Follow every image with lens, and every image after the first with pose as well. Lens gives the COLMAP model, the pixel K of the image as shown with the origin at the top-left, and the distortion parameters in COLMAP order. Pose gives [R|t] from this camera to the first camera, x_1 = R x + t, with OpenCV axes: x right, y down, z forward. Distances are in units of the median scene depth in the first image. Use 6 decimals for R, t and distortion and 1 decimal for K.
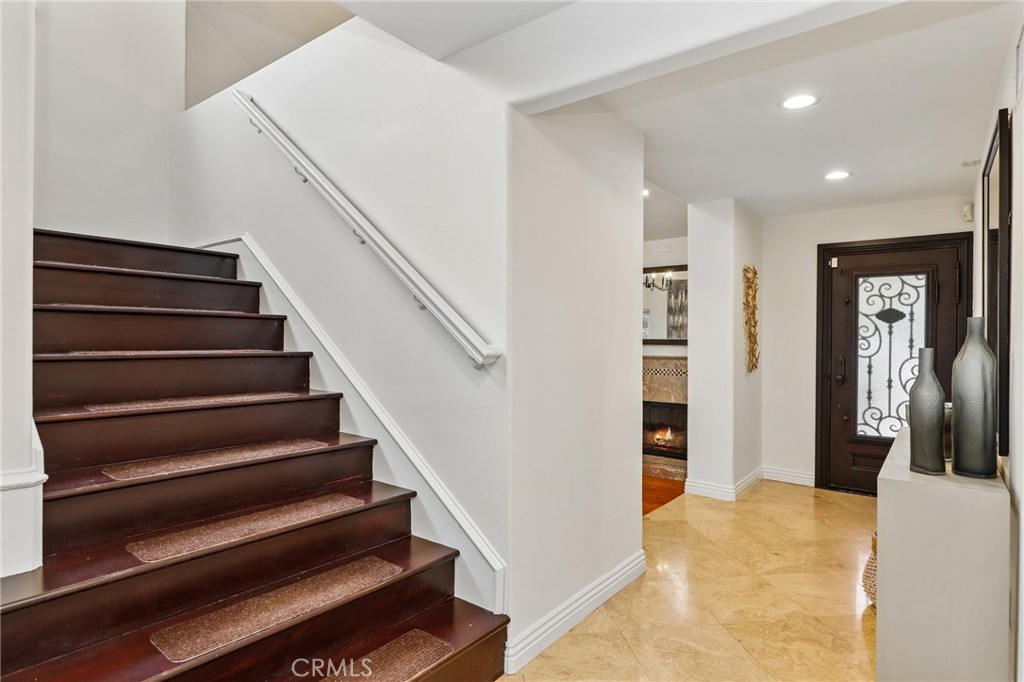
lens RADIAL K [[556.7, 0, 519.2], [0, 556.7, 340.9], [0, 0, 1]] dist [-0.005252, -0.000209]
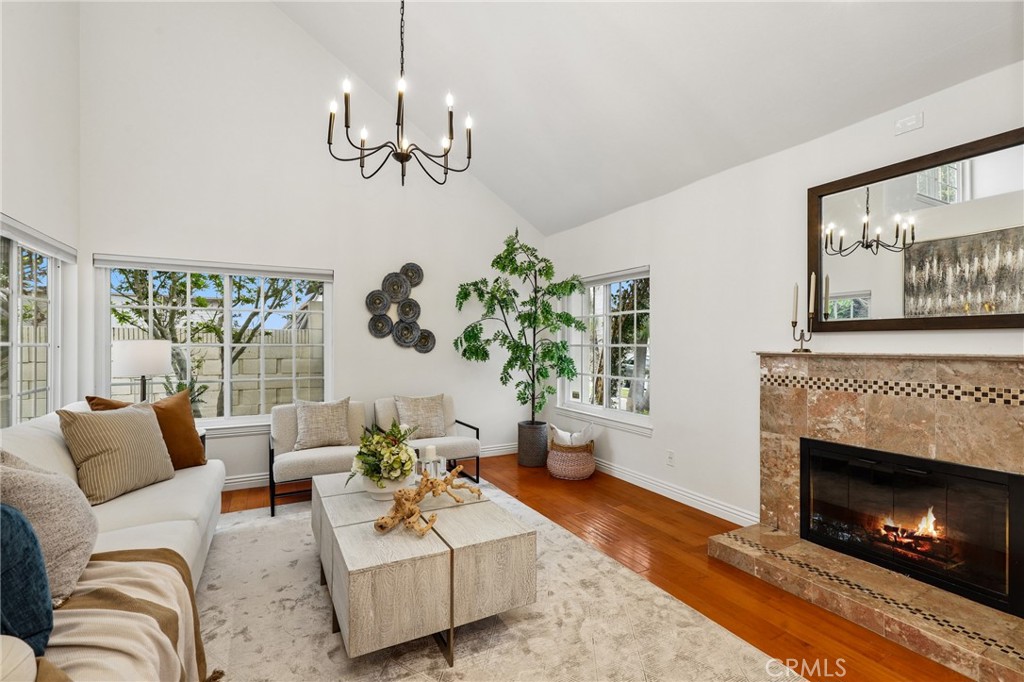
lens RADIAL K [[468.9, 0, 511.2], [0, 468.9, 340.6], [0, 0, 1]] dist [0.003506, -0.002600]
pose [[0.910120, -0.006407, -0.414295, 0.084344], [0.003255, 0.999960, -0.008314, 0.012398], [0.414332, 0.006218, 0.910105, 0.349507]]
